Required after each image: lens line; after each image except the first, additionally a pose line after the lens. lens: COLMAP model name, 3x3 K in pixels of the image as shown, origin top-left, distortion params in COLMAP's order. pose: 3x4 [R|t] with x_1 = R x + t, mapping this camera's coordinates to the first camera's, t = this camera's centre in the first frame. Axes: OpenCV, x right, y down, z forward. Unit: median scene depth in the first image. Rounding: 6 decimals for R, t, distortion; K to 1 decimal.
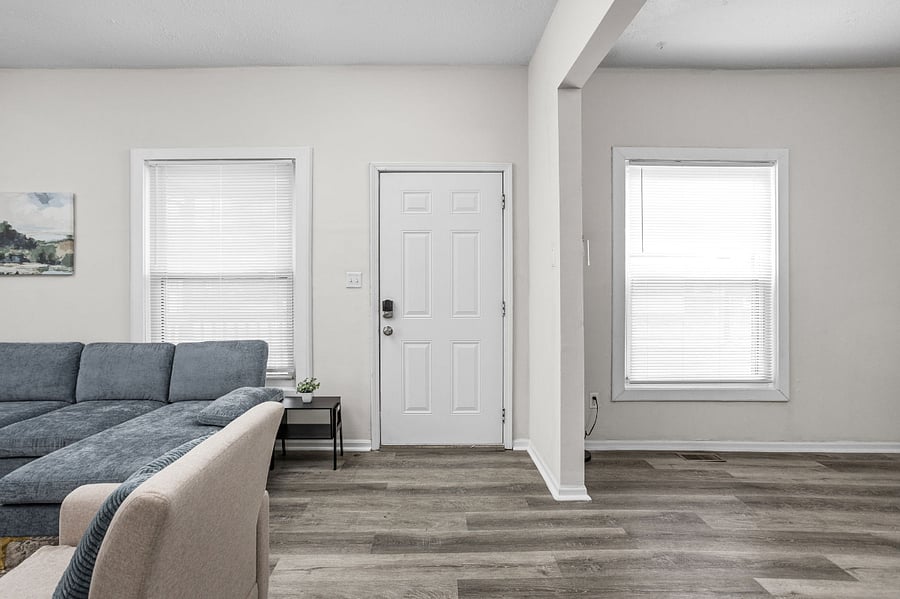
lens RADIAL K [[442.9, 0, 449.7], [0, 442.9, 298.9], [0, 0, 1]] dist [-0.004360, 0.000707]
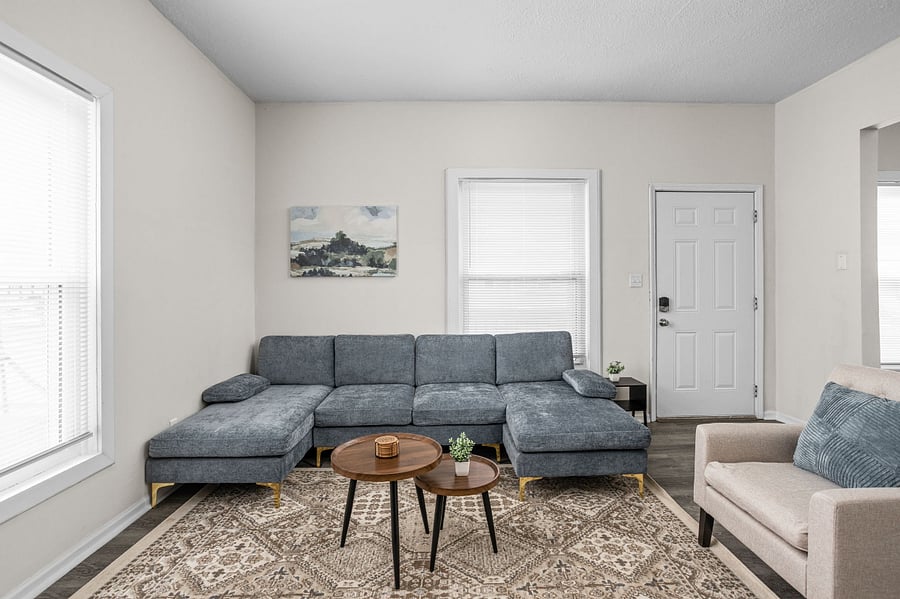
lens RADIAL K [[442.9, 0, 450.1], [0, 442.9, 291.2], [0, 0, 1]] dist [-0.004360, 0.000707]
pose [[0.998818, -0.002939, 0.048520, -0.780844], [0.003125, 0.999988, -0.003773, -0.010599], [-0.048508, 0.003920, 0.998815, -0.178227]]
